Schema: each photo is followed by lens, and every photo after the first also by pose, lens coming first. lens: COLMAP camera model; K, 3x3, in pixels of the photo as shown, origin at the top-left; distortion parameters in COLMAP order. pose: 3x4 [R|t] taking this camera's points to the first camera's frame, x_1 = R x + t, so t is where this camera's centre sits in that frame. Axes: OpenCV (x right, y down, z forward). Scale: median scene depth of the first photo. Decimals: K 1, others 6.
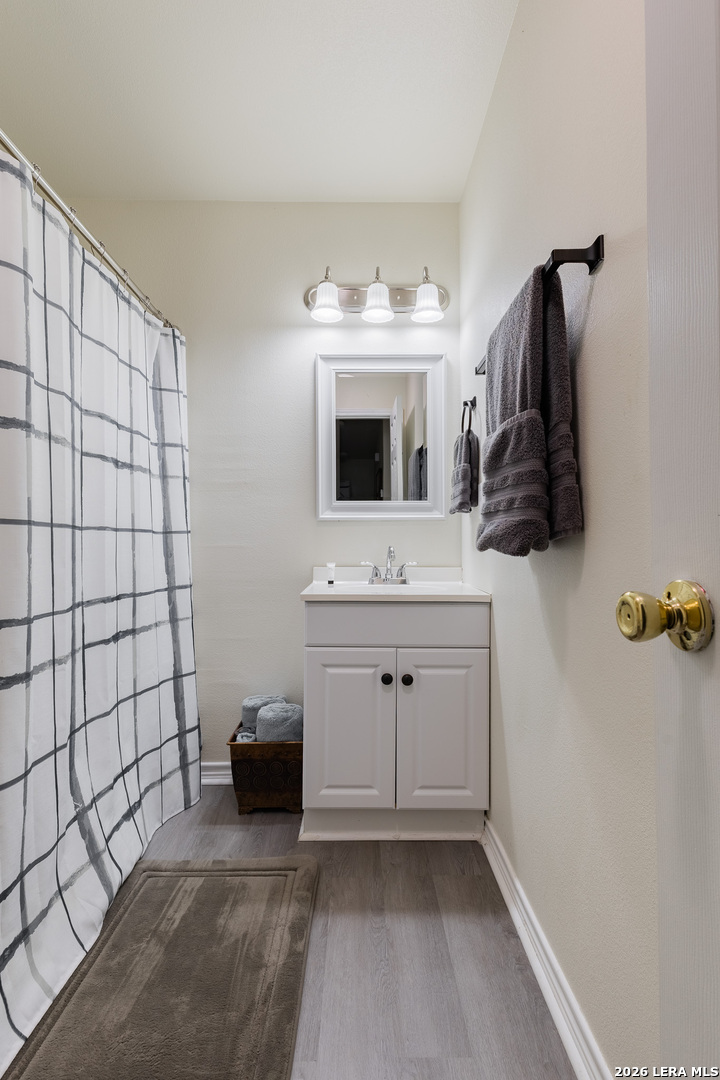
lens RADIAL K [[500.6, 0, 362.4], [0, 500.6, 542.1], [0, 0, 1]] dist [0.005365, -0.000129]
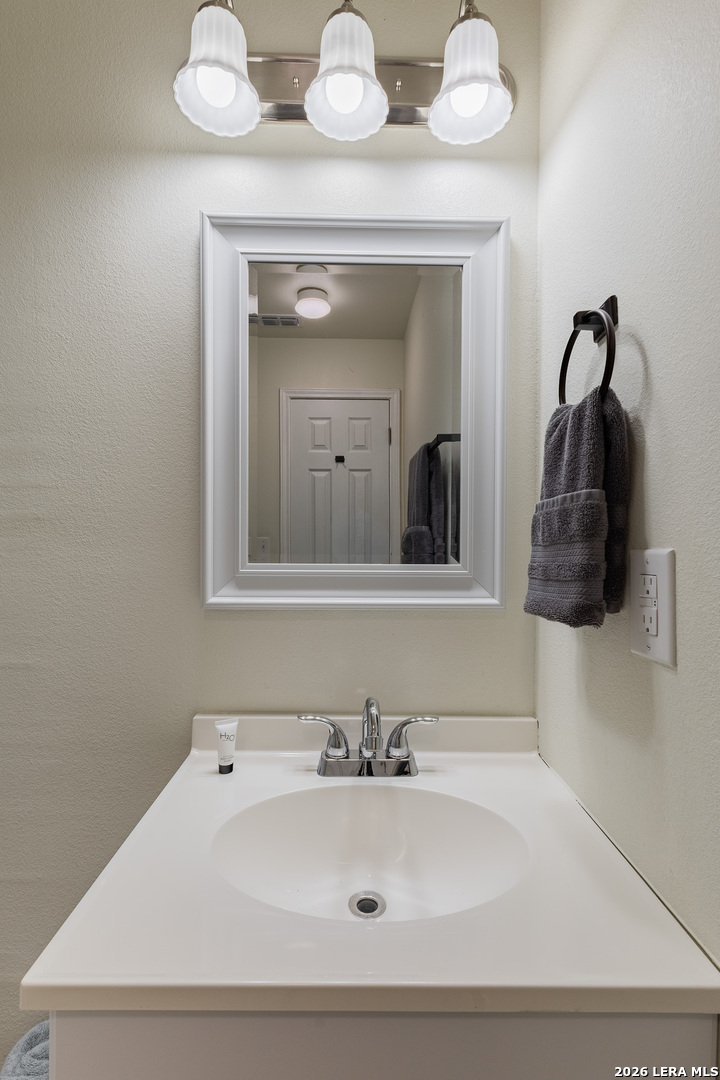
lens RADIAL K [[500.6, 0, 358.0], [0, 500.6, 541.1], [0, 0, 1]] dist [0.005365, -0.000129]
pose [[0.999931, 0.011137, 0.003684, 0.041629], [-0.011160, 0.999919, 0.006104, -0.108024], [-0.003616, -0.006145, 0.999975, 0.587894]]
